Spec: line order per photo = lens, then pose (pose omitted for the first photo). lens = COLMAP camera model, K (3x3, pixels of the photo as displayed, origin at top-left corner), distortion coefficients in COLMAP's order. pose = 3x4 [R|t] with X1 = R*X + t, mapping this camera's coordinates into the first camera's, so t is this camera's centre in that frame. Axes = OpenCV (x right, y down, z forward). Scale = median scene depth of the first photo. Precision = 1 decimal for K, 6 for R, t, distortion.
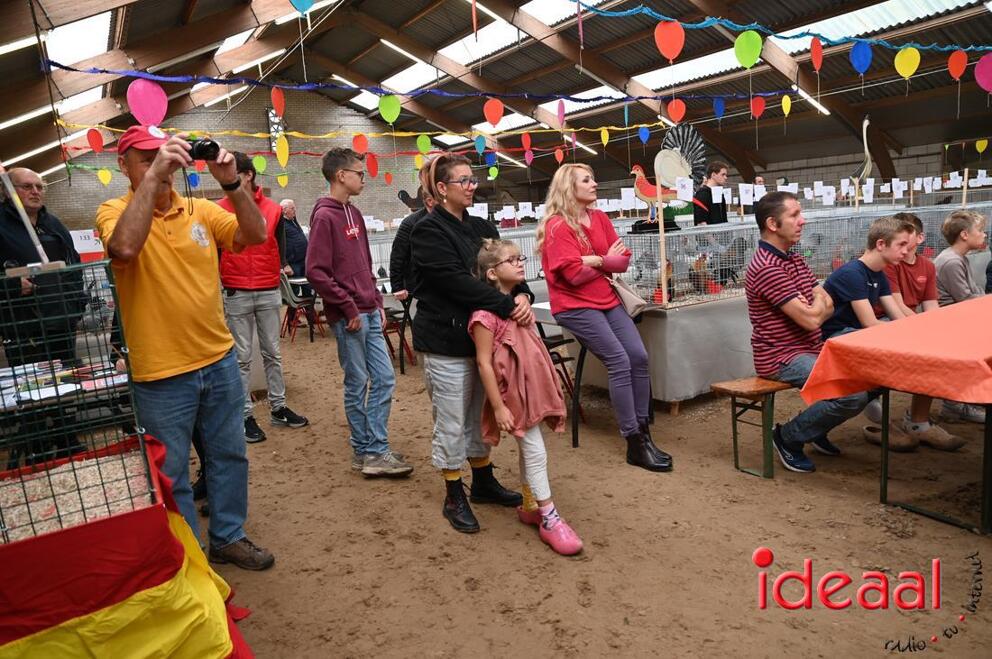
lens RADIAL K [[681.4, 0, 496.0], [0, 681.4, 329.5], [0, 0, 1]] dist [-0.107698, 0.085723]
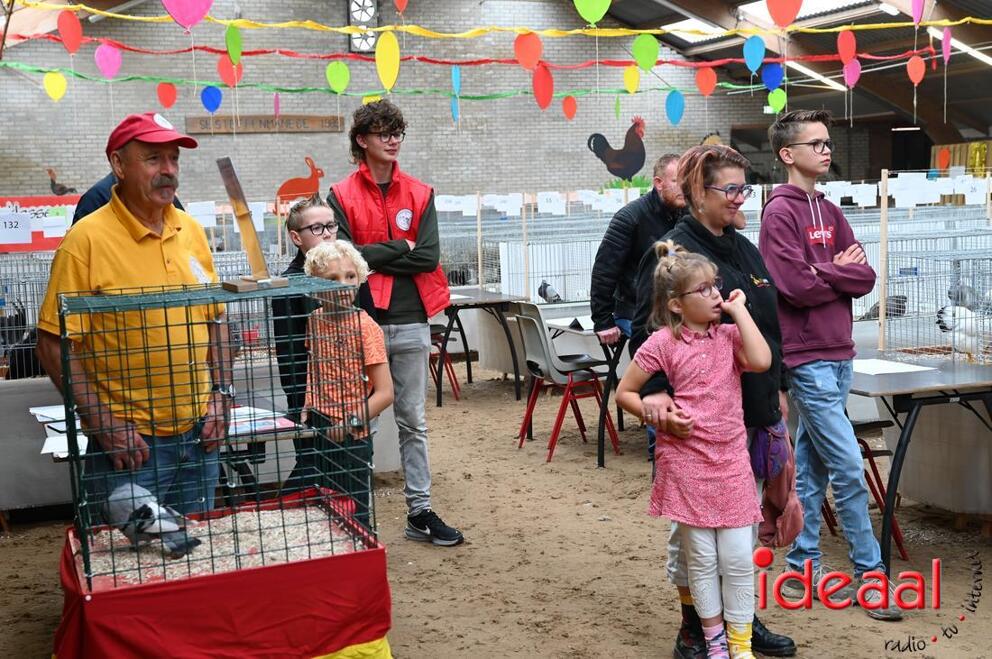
lens RADIAL K [[1414.0, 0, 496.0], [0, 1414.0, 329.5], [0, 0, 1]] dist [0.044808, 0.367133]
pose [[0.980583, 0.055858, -0.187981, -0.000680], [-0.066283, 0.996566, -0.049630, 0.009853], [0.184564, 0.061126, 0.980918, -0.180238]]
